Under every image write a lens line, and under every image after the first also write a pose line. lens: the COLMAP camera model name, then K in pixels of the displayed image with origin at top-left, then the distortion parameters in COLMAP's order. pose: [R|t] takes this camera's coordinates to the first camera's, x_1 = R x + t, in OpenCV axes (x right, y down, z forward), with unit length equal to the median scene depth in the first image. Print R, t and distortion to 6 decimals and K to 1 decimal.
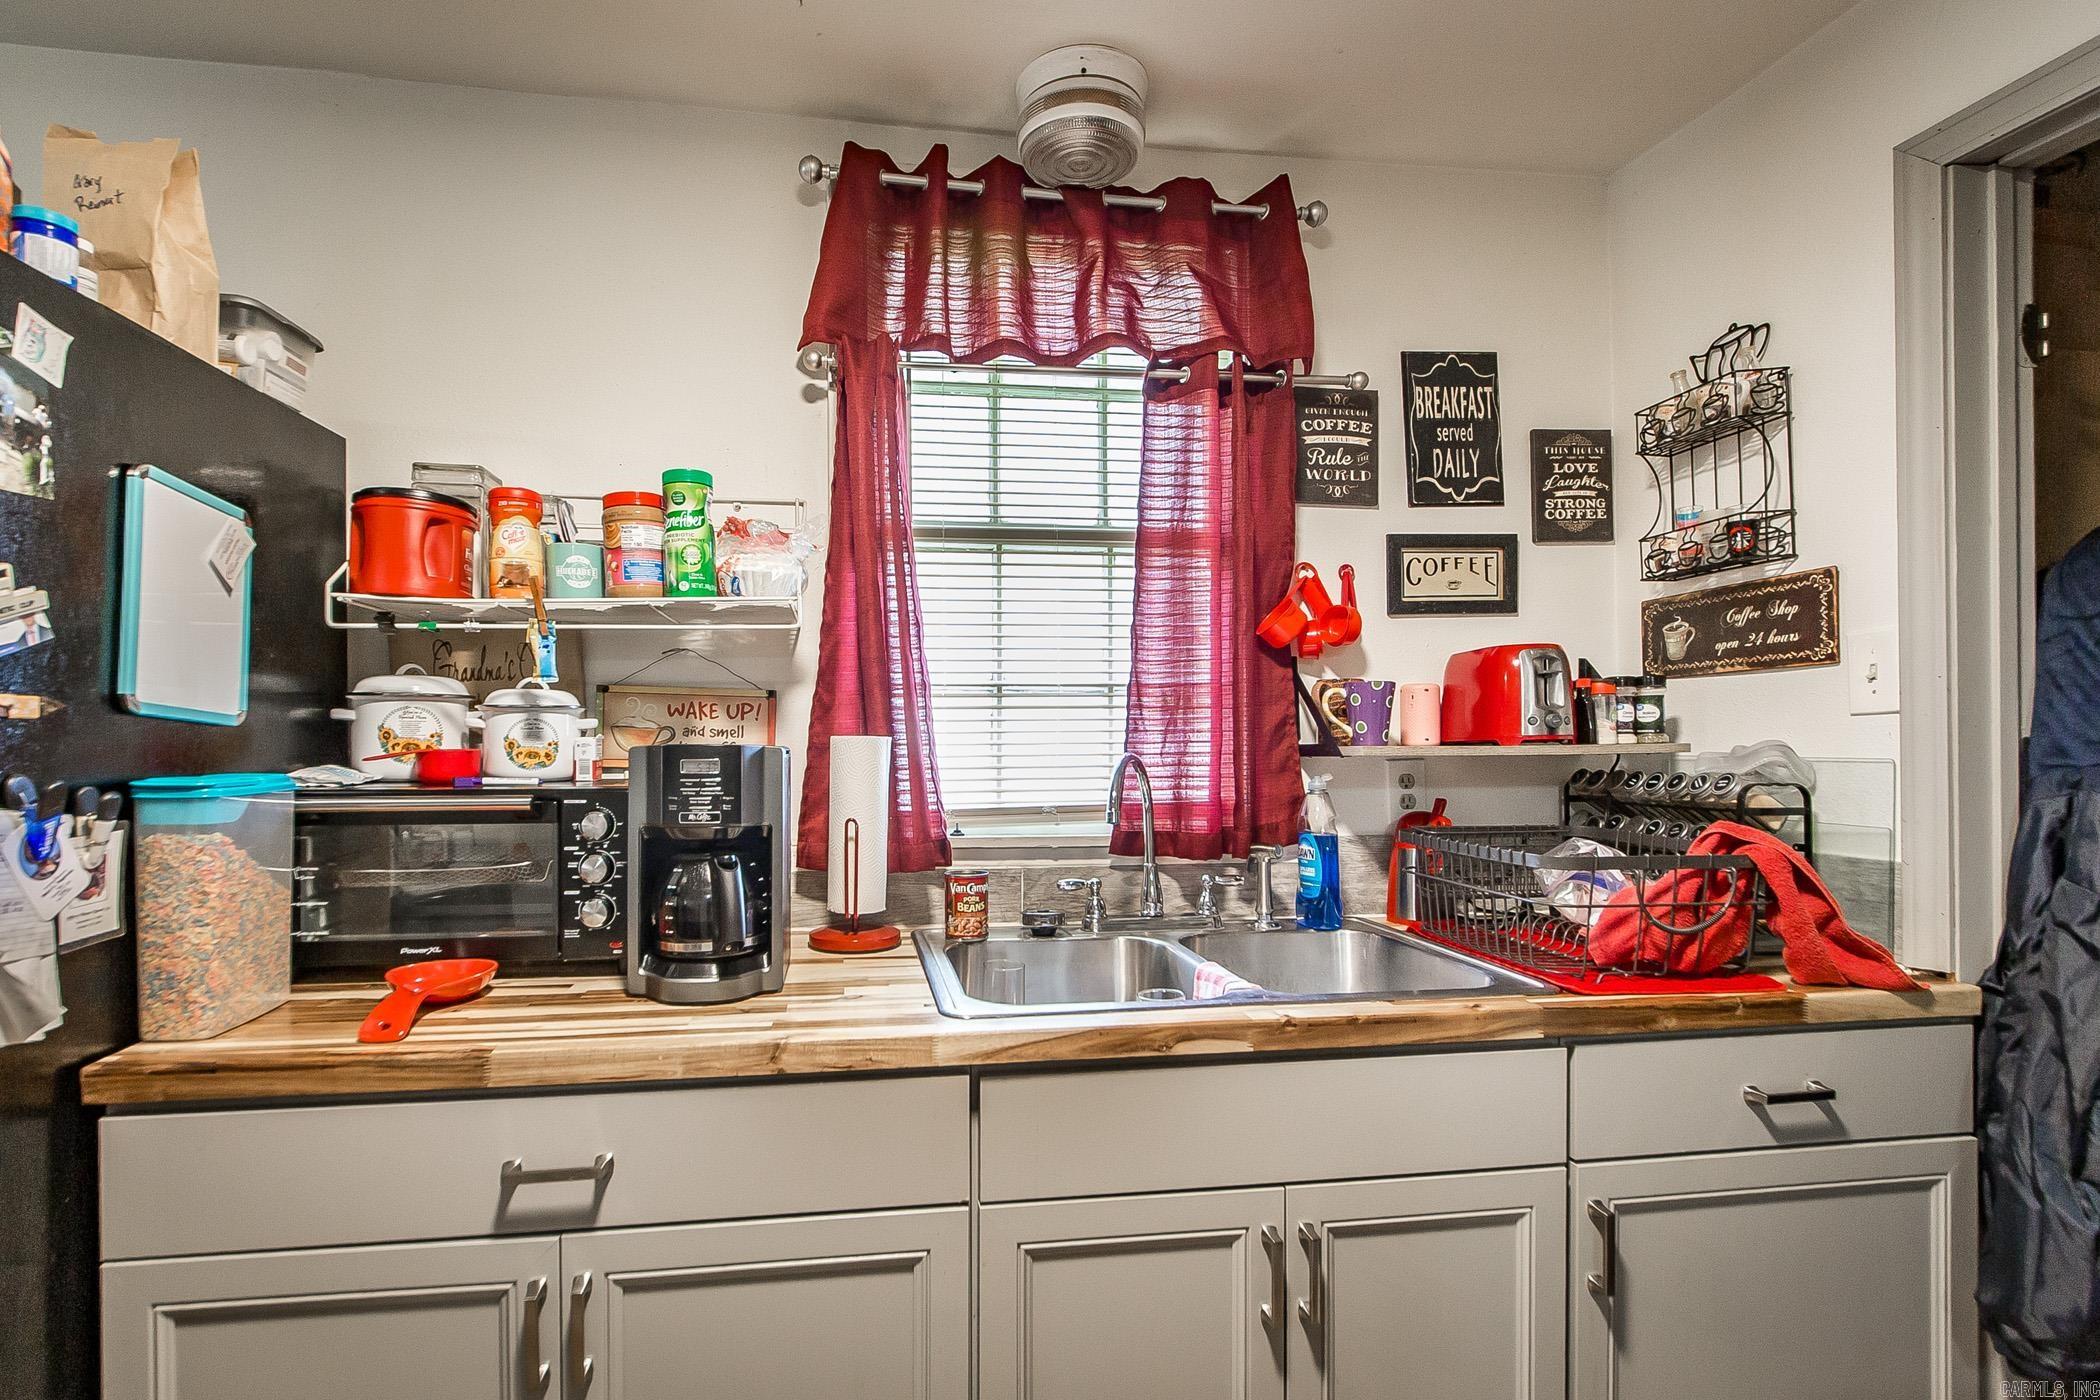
lens RADIAL K [[1105.9, 0, 1049.6], [0, 1105.9, 746.2], [0, 0, 1]] dist [0.013378, -0.018339]
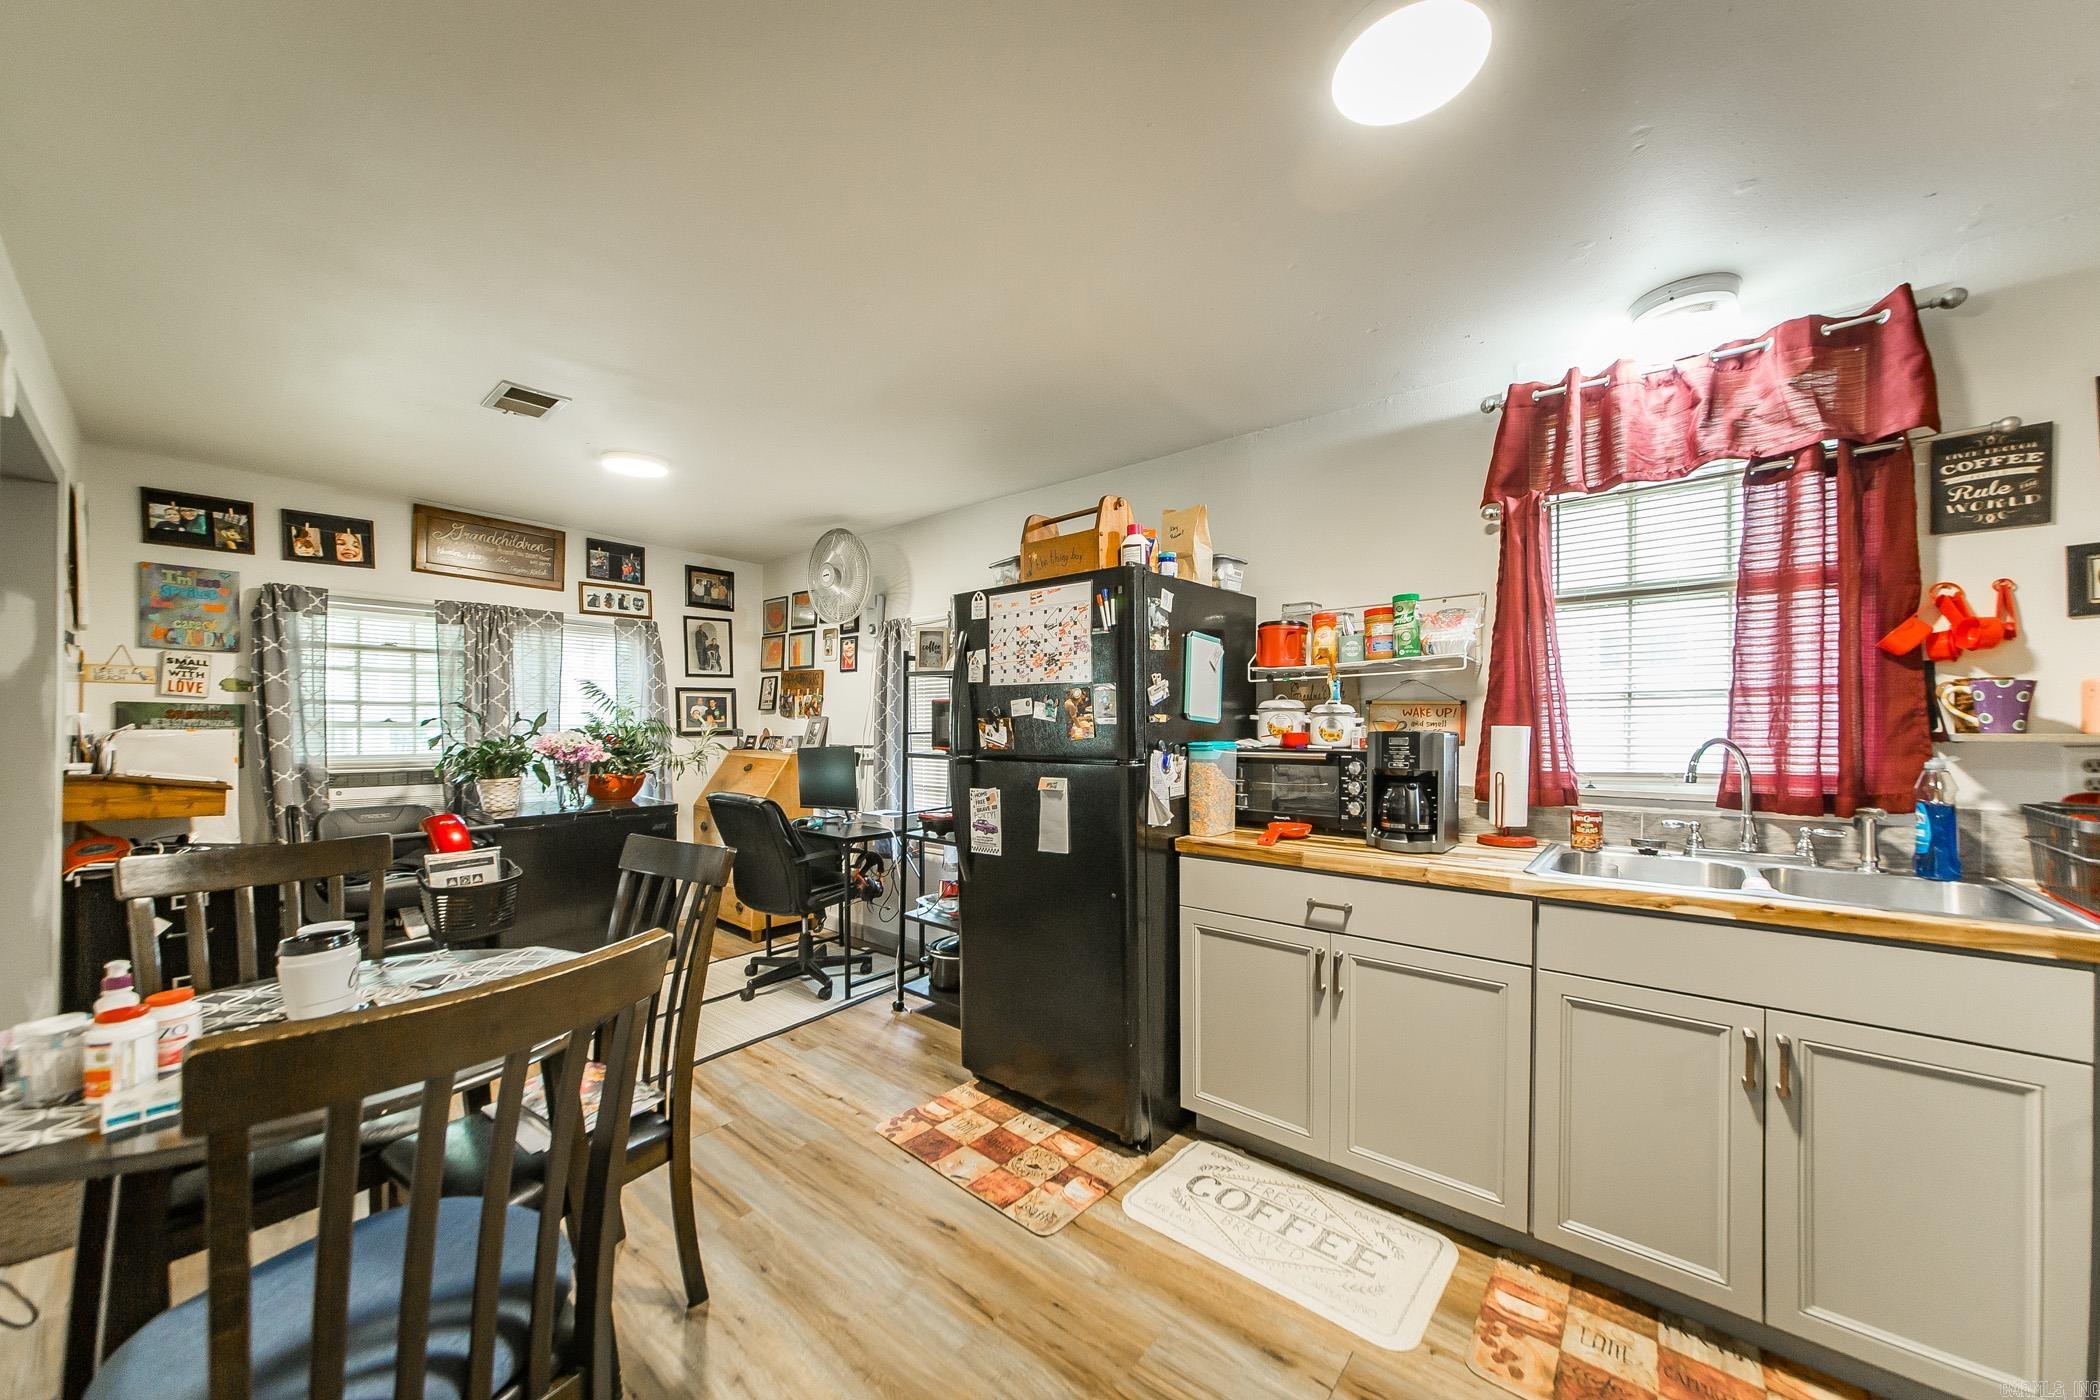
lens RADIAL K [[722.5, 0, 1051.7], [0, 722.5, 739.1], [0, 0, 1]] dist [-0.000609, 0.000057]
pose [[0.664094, 0.011703, -0.747558, 0.226229], [-0.003147, 0.999912, 0.012858, -0.001193], [0.747643, -0.006186, 0.664073, -0.344045]]
